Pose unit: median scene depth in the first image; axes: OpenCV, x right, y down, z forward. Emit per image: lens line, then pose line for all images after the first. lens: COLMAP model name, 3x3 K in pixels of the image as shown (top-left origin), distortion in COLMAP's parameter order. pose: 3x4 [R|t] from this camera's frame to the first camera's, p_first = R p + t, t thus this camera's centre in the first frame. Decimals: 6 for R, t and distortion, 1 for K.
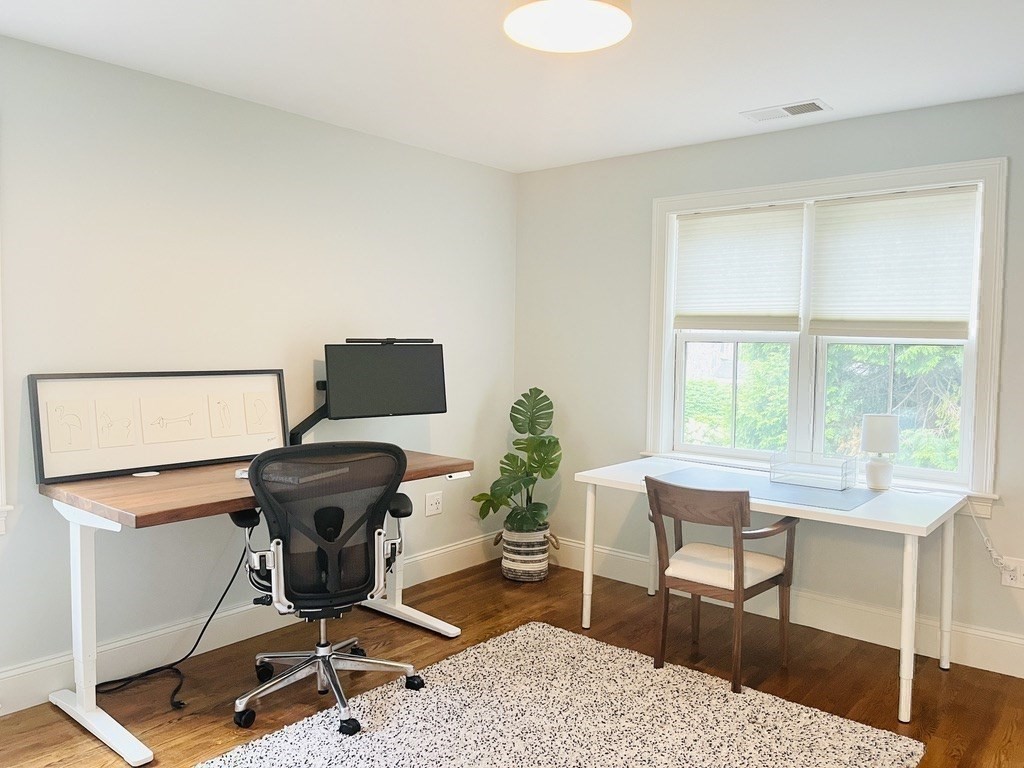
lens RADIAL K [[785.3, 0, 510.7], [0, 785.3, 385.4], [0, 0, 1]] dist [0.062320, -0.075587]
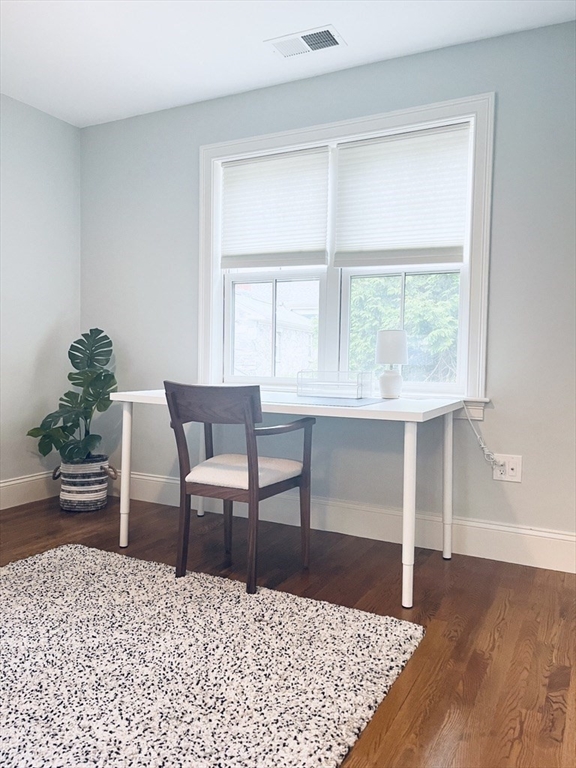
lens RADIAL K [[589.0, 0, 285.2], [0, 589.0, 384.9], [0, 0, 1]] dist [0.062320, -0.075587]
pose [[0.978365, -0.005847, 0.206805, 0.160383], [0.008149, 0.999914, -0.010280, 0.124404], [-0.206727, 0.011743, 0.978328, 0.243532]]
